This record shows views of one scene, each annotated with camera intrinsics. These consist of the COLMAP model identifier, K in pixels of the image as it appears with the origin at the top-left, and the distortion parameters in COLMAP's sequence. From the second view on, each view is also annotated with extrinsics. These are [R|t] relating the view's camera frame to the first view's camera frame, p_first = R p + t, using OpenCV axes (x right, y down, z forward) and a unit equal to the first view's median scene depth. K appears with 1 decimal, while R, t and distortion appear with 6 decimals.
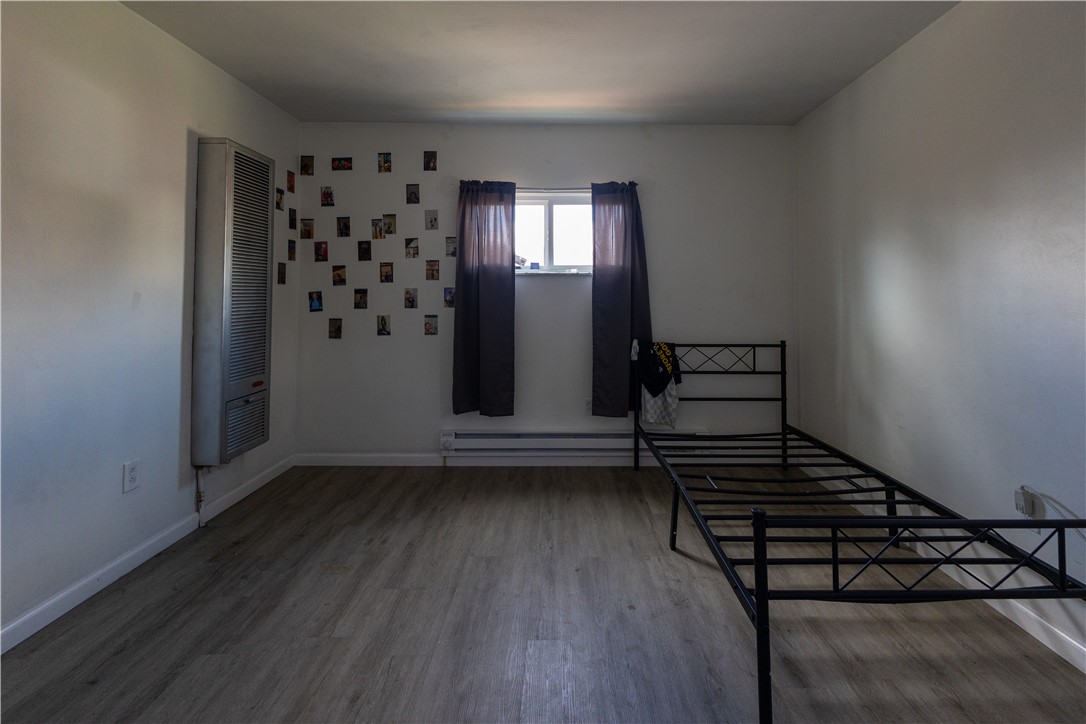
lens RADIAL K [[475.3, 0, 546.3], [0, 475.3, 279.3], [0, 0, 1]] dist [0.000620, 0.000088]
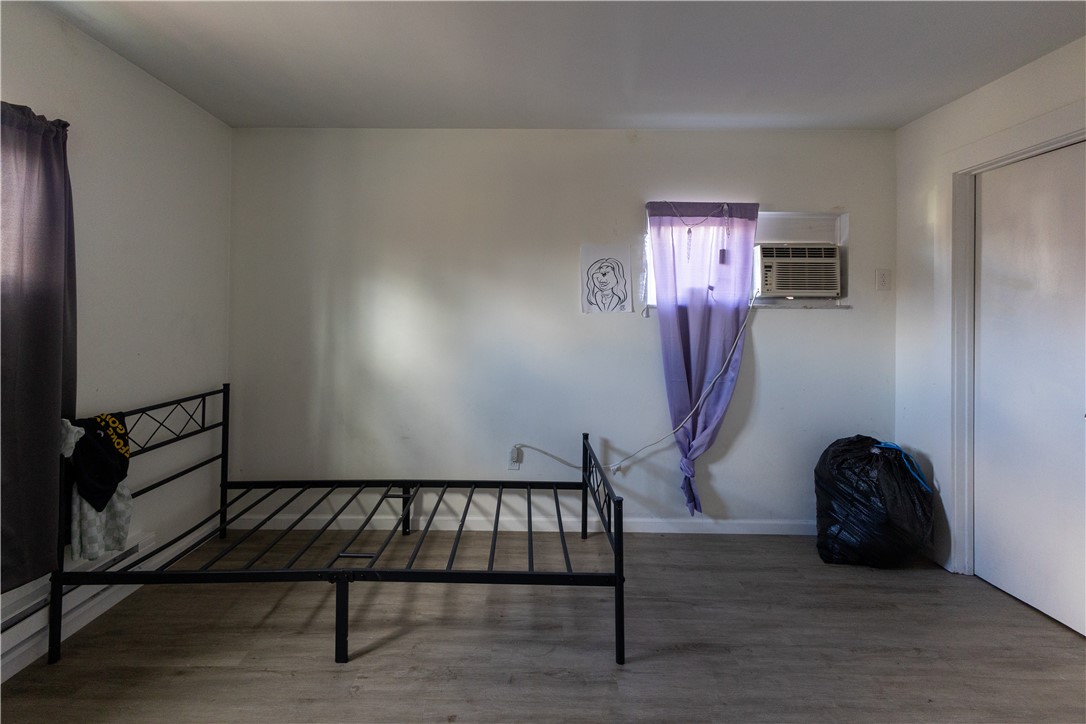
lens RADIAL K [[500.4, 0, 523.2], [0, 500.4, 312.1], [0, 0, 1]] dist [0.009298, 0.000447]
pose [[0.006196, 0.008975, 0.999941, -0.379815], [-0.042919, 0.999041, -0.008701, -0.010872], [-0.999059, -0.042862, 0.006576, 0.480527]]
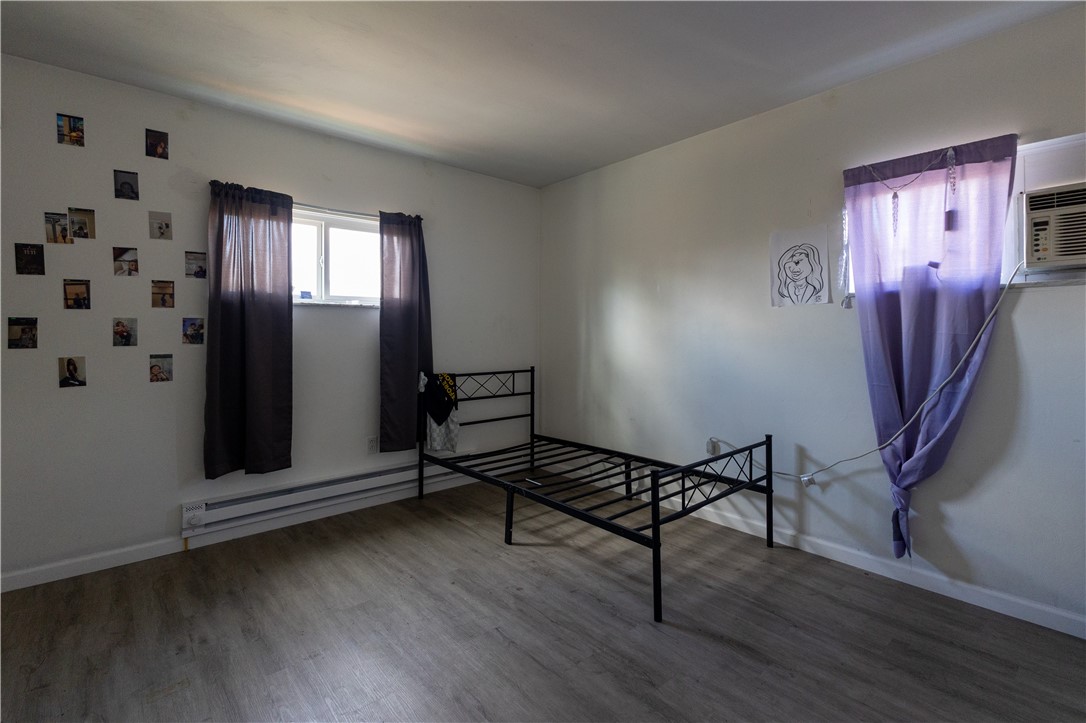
lens RADIAL K [[505.5, 0, 545.4], [0, 505.5, 329.0], [0, 0, 1]] dist [0.009014, 0.000147]
pose [[0.753466, 0.002514, 0.657482, -0.325482], [-0.022258, 0.999517, 0.021684, 0.004888], [-0.657109, -0.030972, 0.753159, 0.010020]]
